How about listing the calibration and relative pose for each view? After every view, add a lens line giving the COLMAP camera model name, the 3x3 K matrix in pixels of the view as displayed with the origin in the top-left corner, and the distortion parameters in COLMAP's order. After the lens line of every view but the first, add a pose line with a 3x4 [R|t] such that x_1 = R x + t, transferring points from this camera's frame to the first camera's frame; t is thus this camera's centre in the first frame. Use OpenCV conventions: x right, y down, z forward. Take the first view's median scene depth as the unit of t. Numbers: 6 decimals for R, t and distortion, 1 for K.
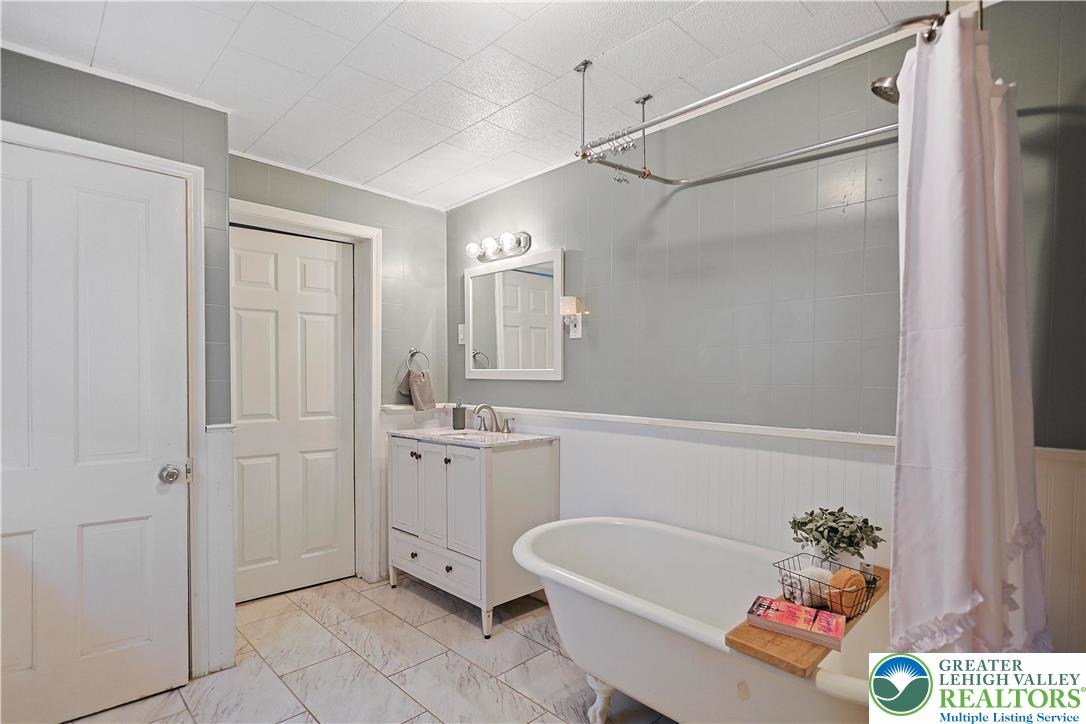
lens RADIAL K [[540.5, 0, 547.7], [0, 540.5, 383.4], [0, 0, 1]] dist [-0.001025, 0.000108]
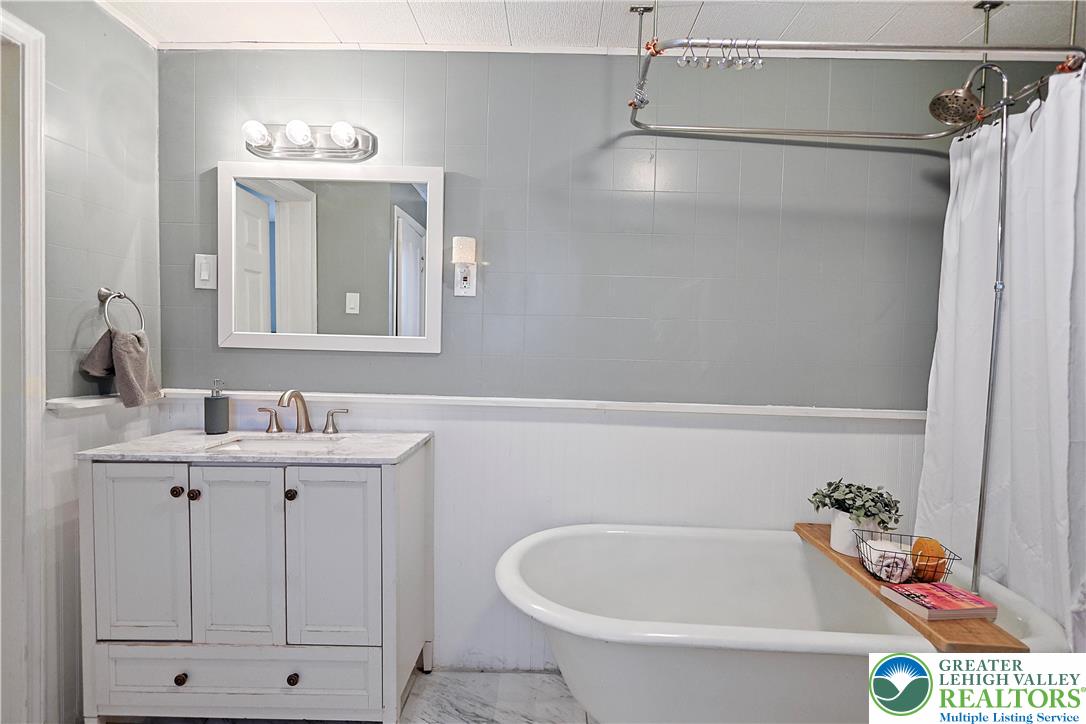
lens RADIAL K [[539.7, 0, 546.1], [0, 539.7, 362.4], [0, 0, 1]] dist [-0.000877, 0.000311]
pose [[0.712885, -0.009391, 0.701219, -0.361500], [-0.011201, 0.999630, 0.024775, -0.012526], [-0.701192, -0.025516, 0.712516, 0.375421]]
